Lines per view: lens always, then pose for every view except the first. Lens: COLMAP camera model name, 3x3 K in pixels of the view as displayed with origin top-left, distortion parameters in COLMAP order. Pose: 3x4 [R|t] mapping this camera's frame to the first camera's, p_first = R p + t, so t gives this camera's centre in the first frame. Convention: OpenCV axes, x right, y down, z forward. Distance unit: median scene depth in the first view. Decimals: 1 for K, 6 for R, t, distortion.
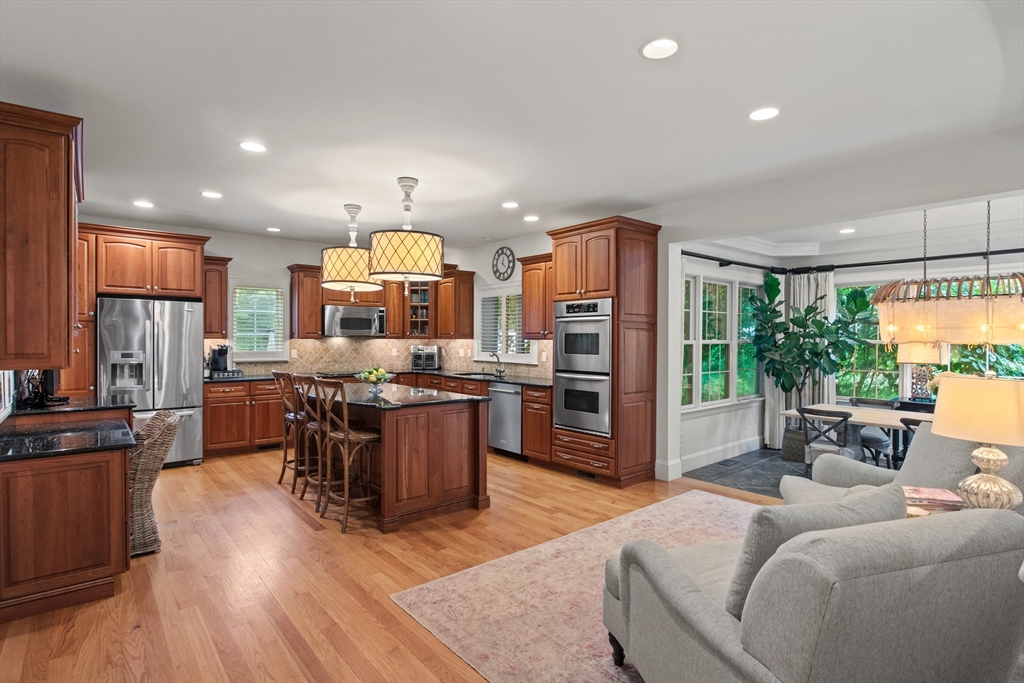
lens RADIAL K [[523.2, 0, 512.0], [0, 523.2, 341.5], [0, 0, 1]] dist [0.000966, 0.000045]
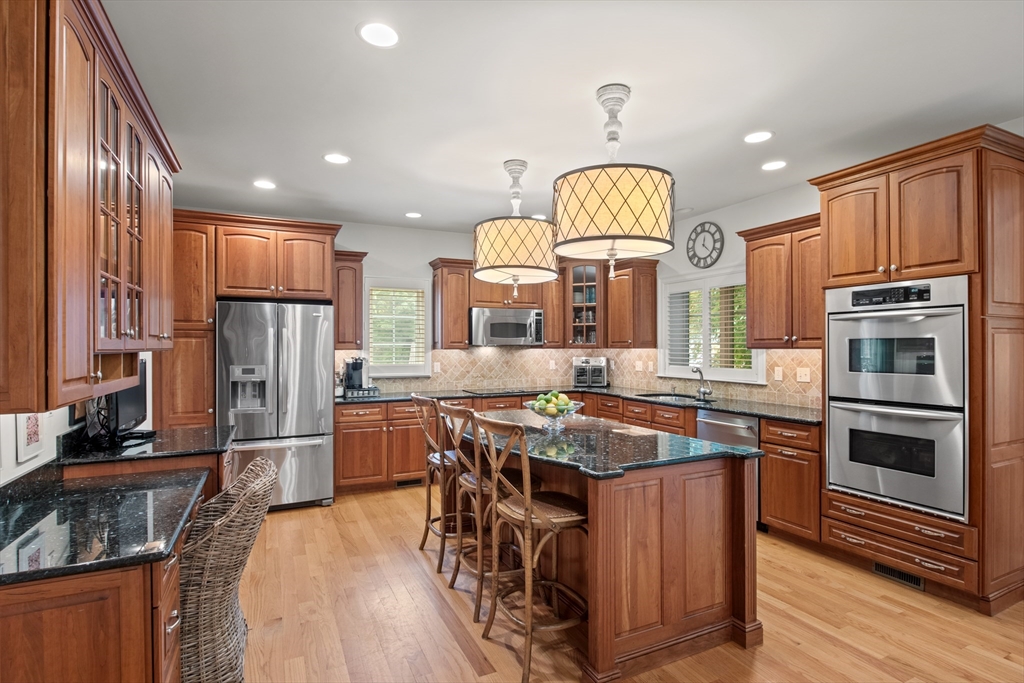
lens RADIAL K [[523.2, 0, 512.0], [0, 523.2, 341.5], [0, 0, 1]] dist [0.000966, 0.000045]
pose [[0.970182, -0.009330, -0.242197, -0.131818], [0.005266, 0.999834, -0.017421, -0.003376], [0.242319, 0.015626, 0.970071, 0.295519]]
